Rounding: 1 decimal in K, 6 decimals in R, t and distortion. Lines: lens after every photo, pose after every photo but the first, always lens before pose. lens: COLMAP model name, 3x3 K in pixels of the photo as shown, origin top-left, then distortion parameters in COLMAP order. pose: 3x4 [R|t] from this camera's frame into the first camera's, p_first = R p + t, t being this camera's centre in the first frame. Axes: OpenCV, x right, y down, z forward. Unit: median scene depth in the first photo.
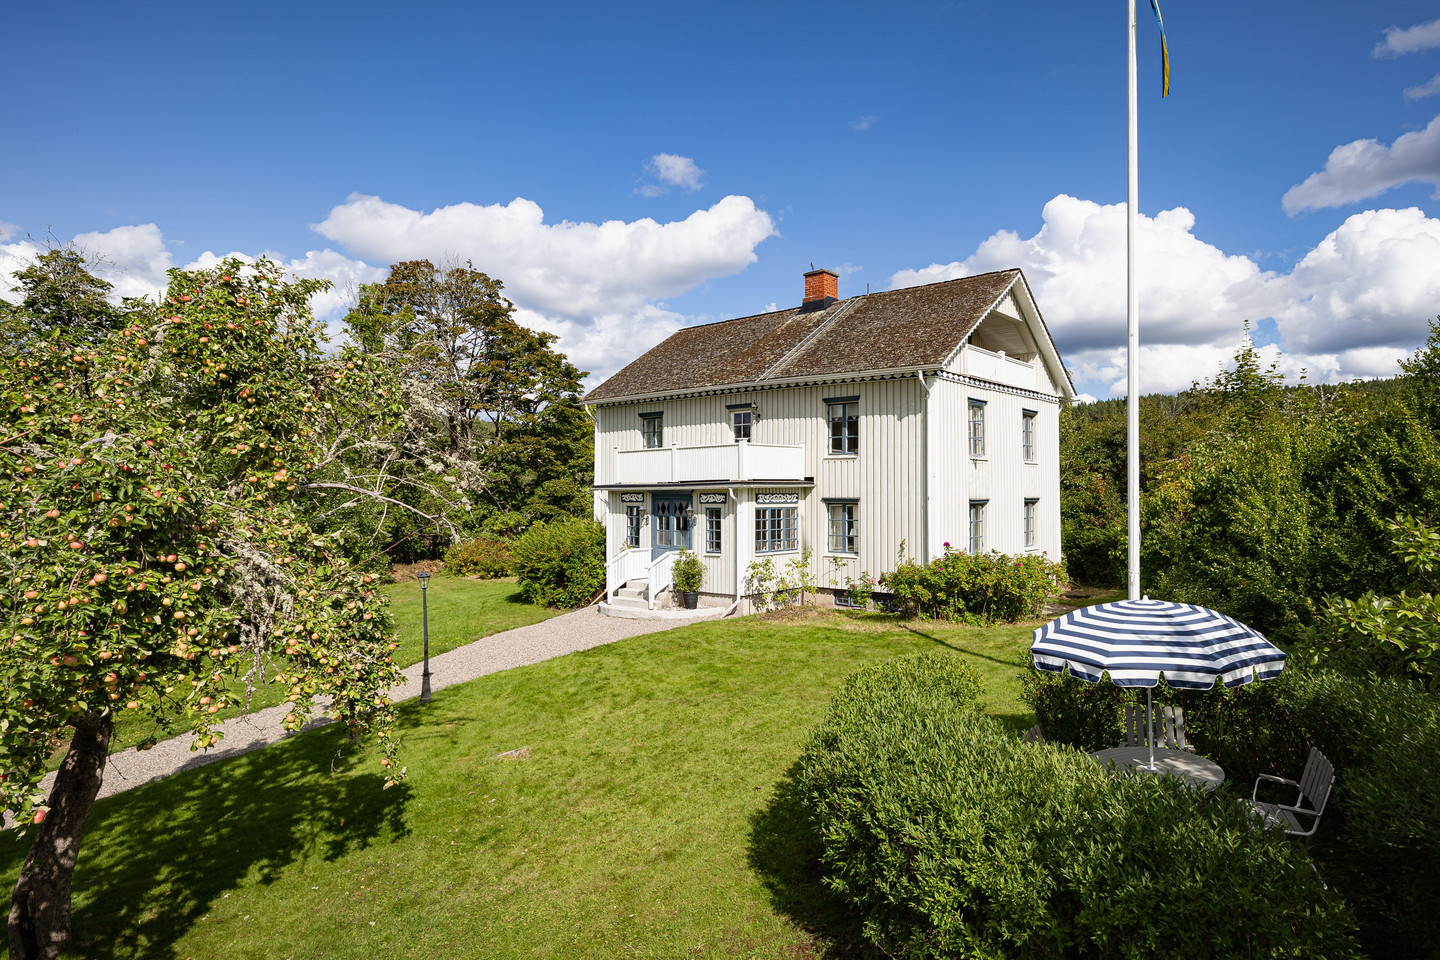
lens RADIAL K [[832.0, 0, 776.2], [0, 832.0, 478.4], [0, 0, 1]] dist [0.001902, 0.000085]
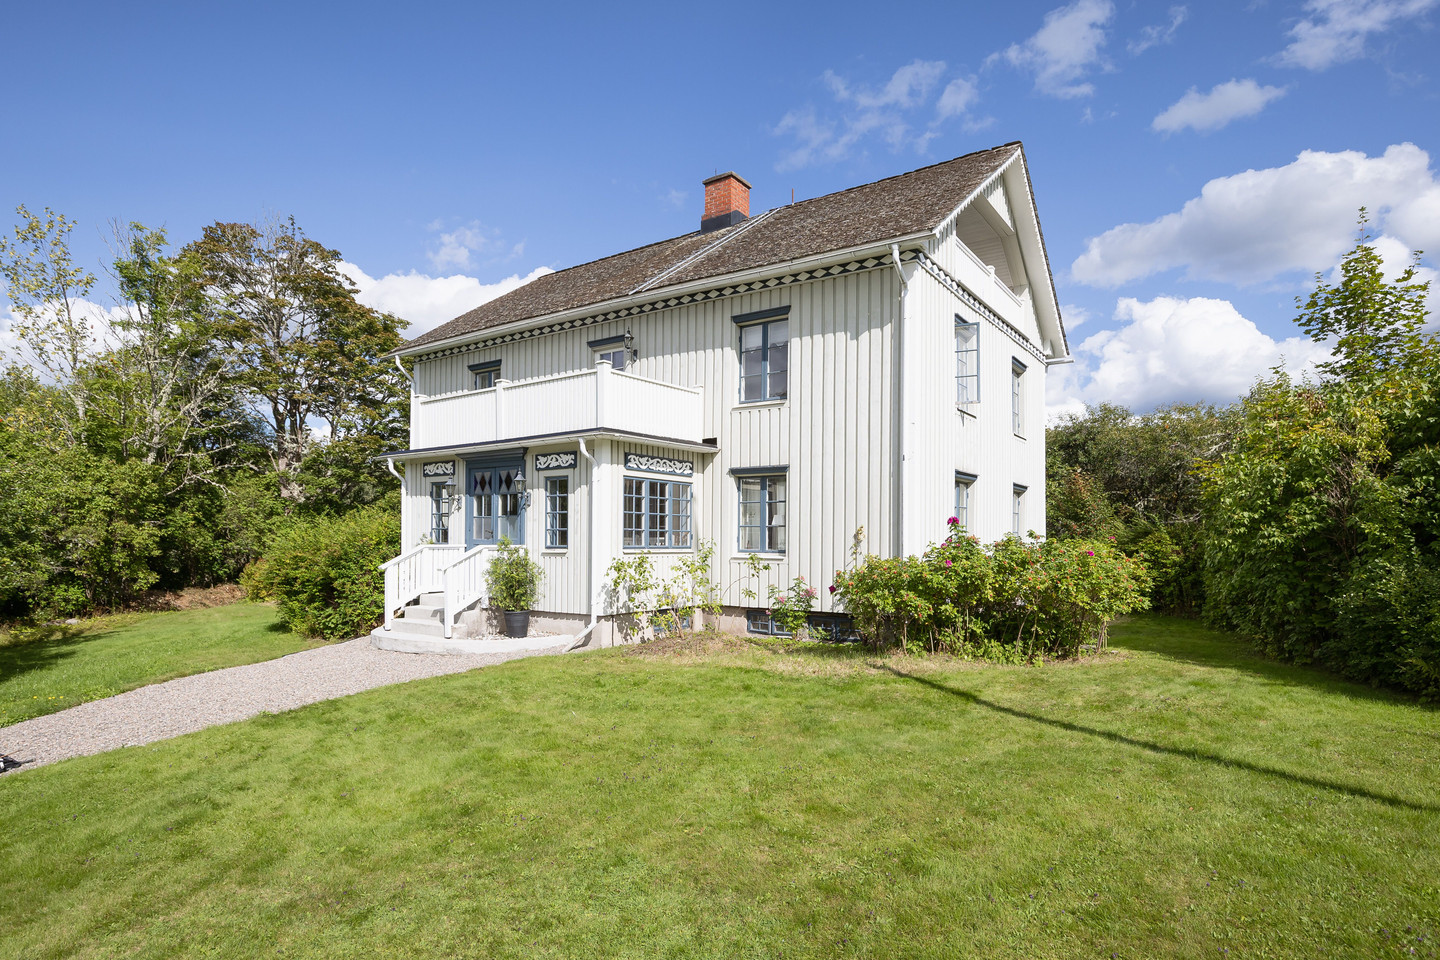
lens RADIAL K [[775.1, 0, 723.5], [0, 775.1, 538.3], [0, 0, 1]] dist [-0.002637, -0.000343]
pose [[0.997873, 0.007964, 0.064697, 0.012098], [-0.008884, 0.999863, 0.013934, 0.072290], [-0.064577, -0.014479, 0.997808, 0.408588]]
